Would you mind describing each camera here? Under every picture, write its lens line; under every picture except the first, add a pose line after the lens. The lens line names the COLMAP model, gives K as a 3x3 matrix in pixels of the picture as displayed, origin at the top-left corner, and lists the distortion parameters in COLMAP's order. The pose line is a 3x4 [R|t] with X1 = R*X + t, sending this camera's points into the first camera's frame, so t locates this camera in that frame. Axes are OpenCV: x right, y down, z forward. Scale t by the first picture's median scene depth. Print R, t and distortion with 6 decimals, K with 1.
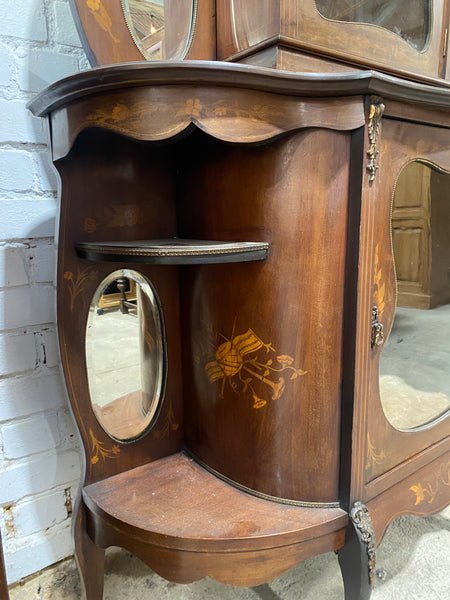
lens RADIAL K [[461.1, 0, 228.3], [0, 461.1, 301.6], [0, 0, 1]] dist [0.014805, -0.003500]
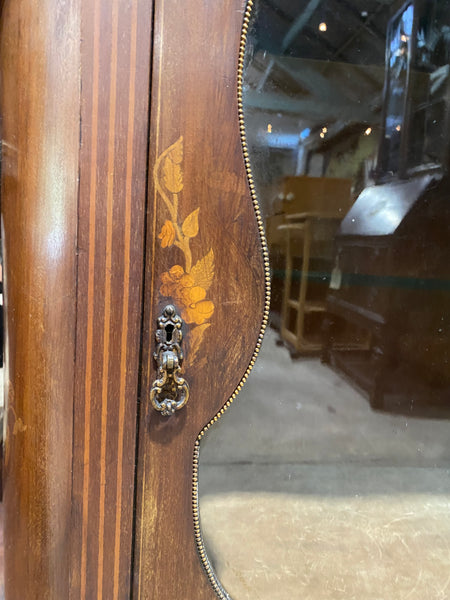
lens RADIAL K [[461.1, 0, 228.3], [0, 461.1, 301.6], [0, 0, 1]] dist [0.014805, -0.003500]
pose [[0.855065, 0.144790, -0.497895, 0.548654], [-0.178581, 0.983709, -0.020622, 0.006039], [0.486798, 0.106548, 0.866992, 0.691829]]
